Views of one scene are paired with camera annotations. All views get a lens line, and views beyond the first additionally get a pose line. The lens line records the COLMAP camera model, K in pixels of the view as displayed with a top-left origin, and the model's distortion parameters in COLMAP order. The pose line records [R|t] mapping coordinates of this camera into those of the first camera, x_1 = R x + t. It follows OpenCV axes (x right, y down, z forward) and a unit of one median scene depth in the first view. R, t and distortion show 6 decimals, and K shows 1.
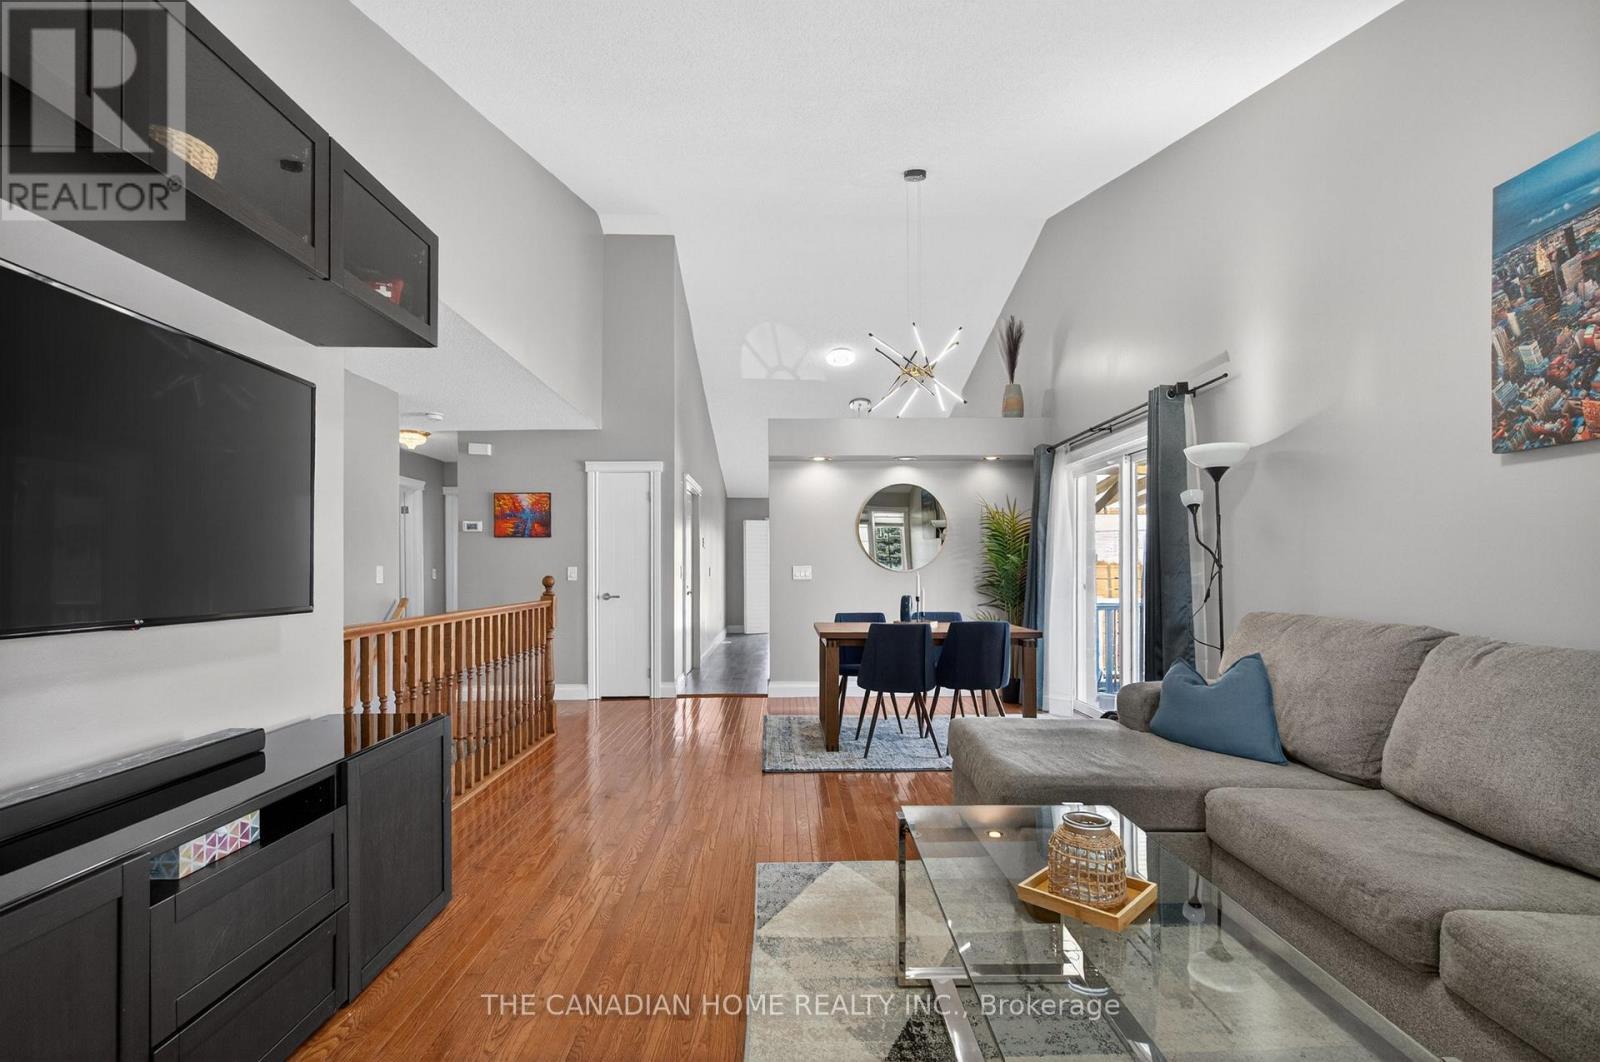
lens RADIAL K [[724.3, 0, 799.2], [0, 724.3, 566.1], [0, 0, 1]] dist [-0.000429, -0.000847]
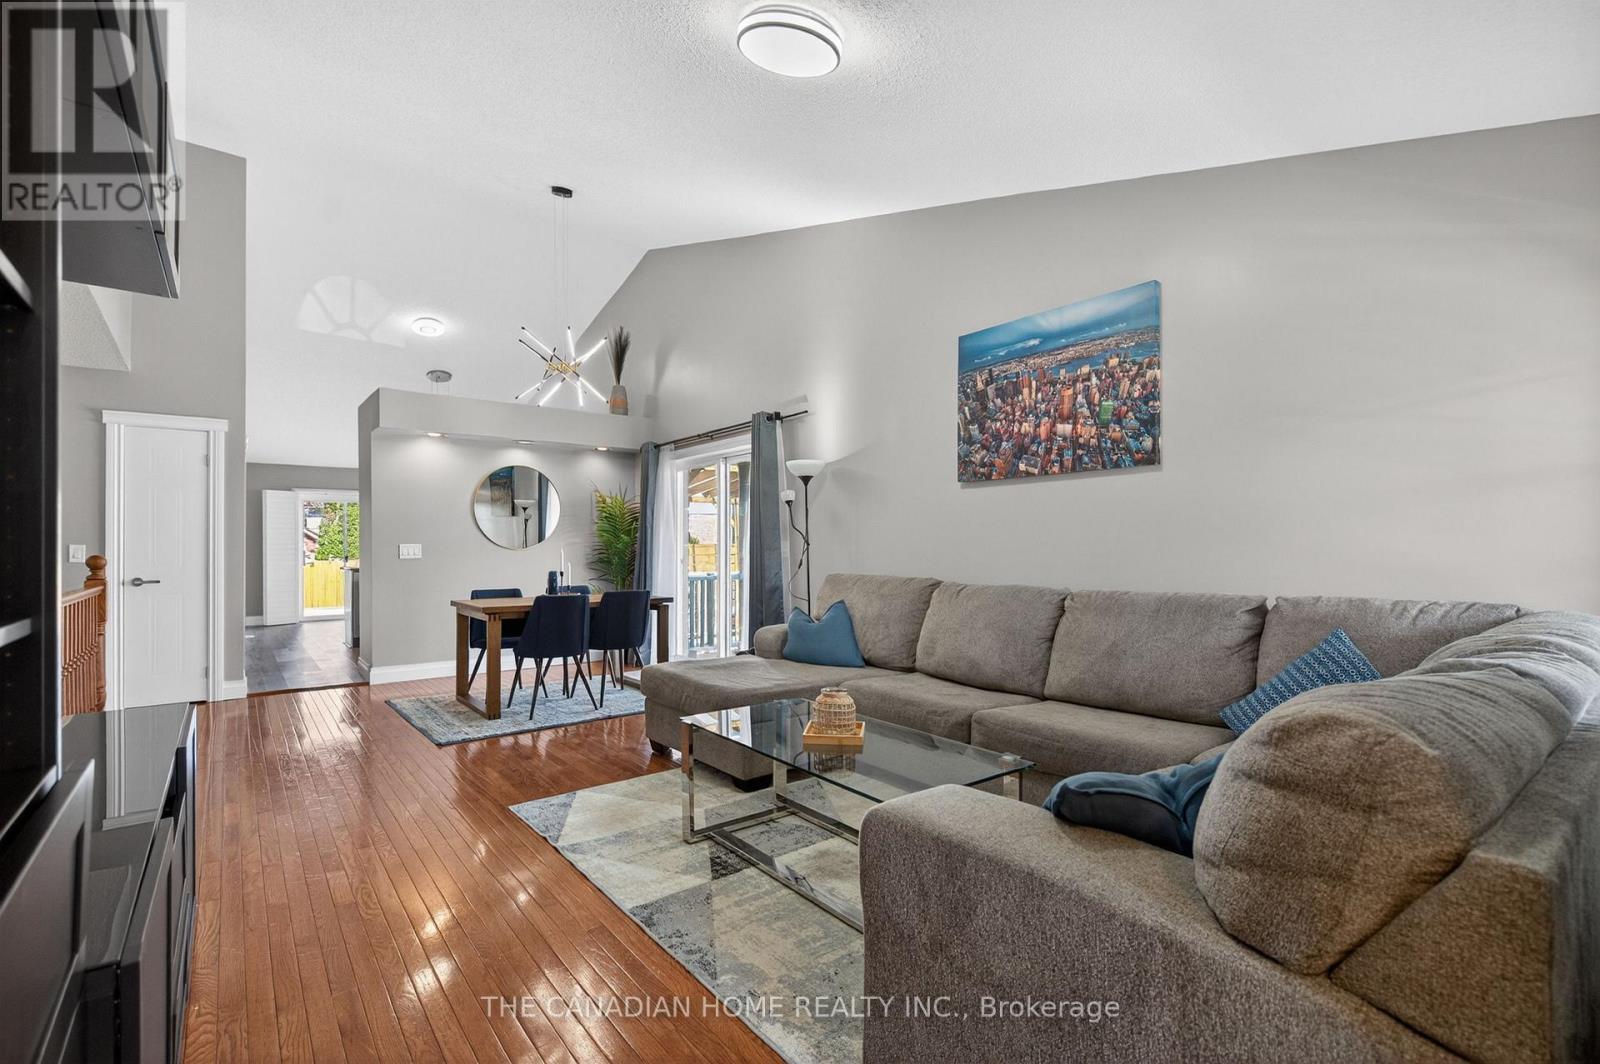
lens RADIAL K [[712.7, 0, 800.5], [0, 712.7, 547.5], [0, 0, 1]] dist [0.001327, -0.000492]
pose [[0.791402, -0.000009, 0.611296, -0.378812], [-0.000554, 1.000000, 0.000732, 0.007595], [-0.611296, -0.000917, 0.791402, -0.151610]]
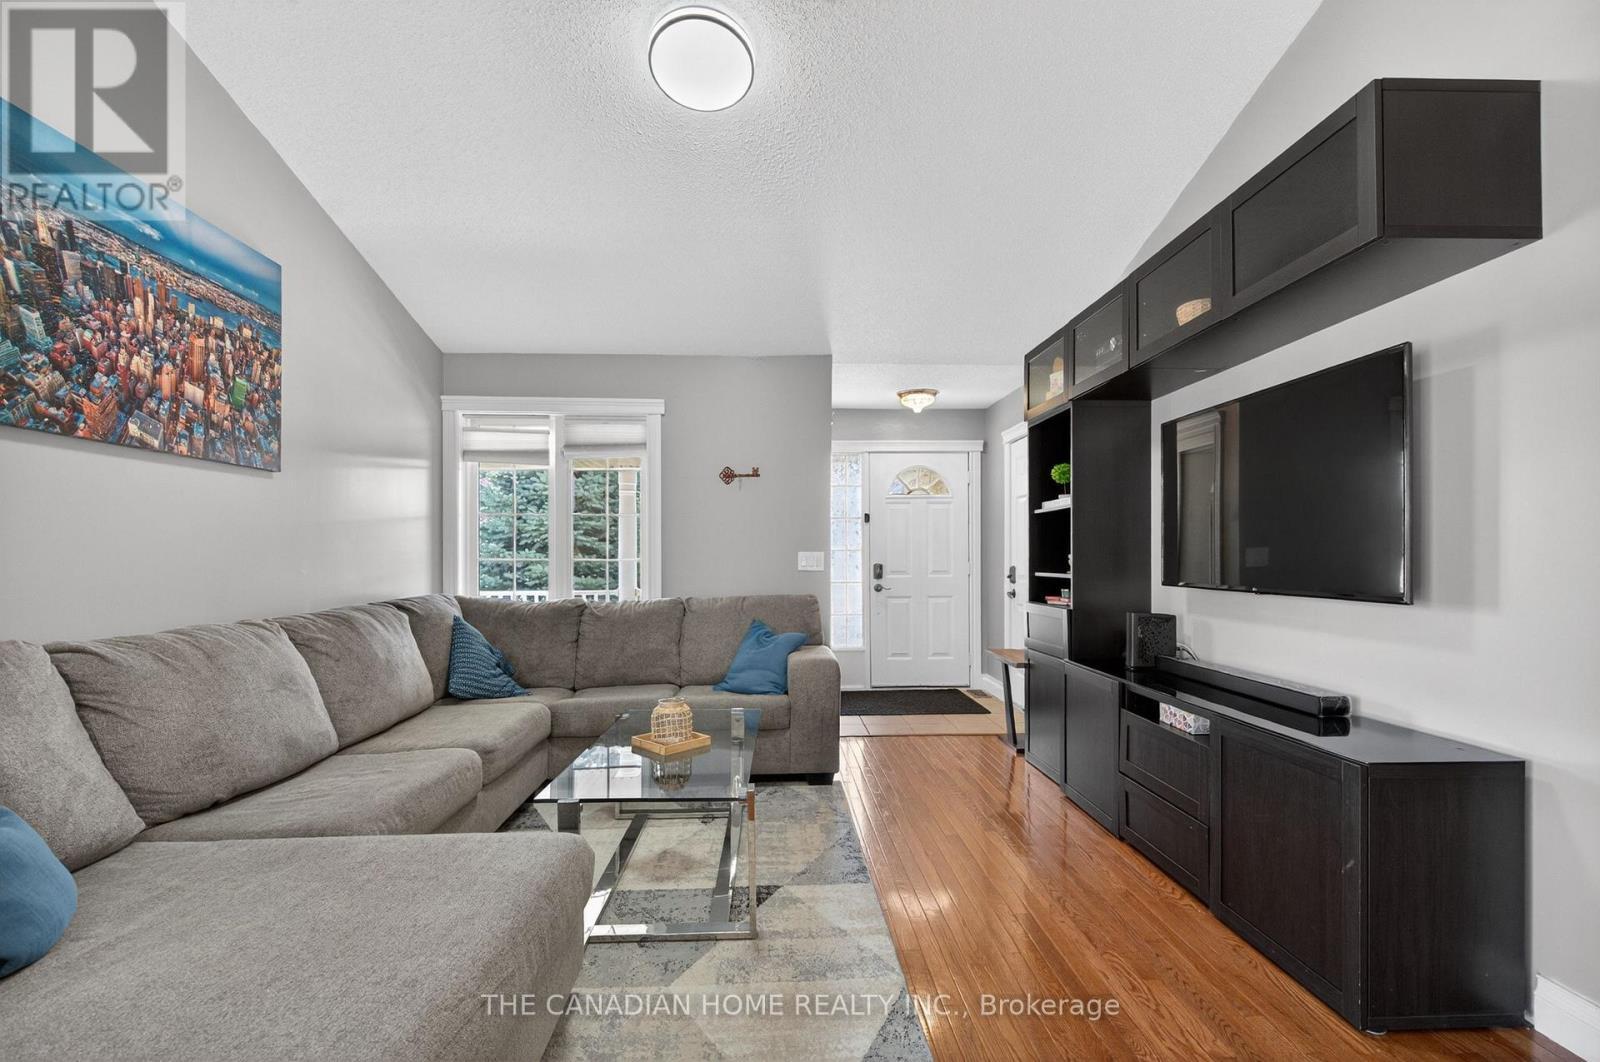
lens RADIAL K [[712.7, 0, 800.5], [0, 712.7, 546.5], [0, 0, 1]] dist [0.001327, -0.000492]
pose [[-0.999766, 0.004911, -0.021075, 0.063152], [0.005313, 0.999804, -0.019061, 0.004311], [0.020978, -0.019169, -0.999596, 1.485569]]
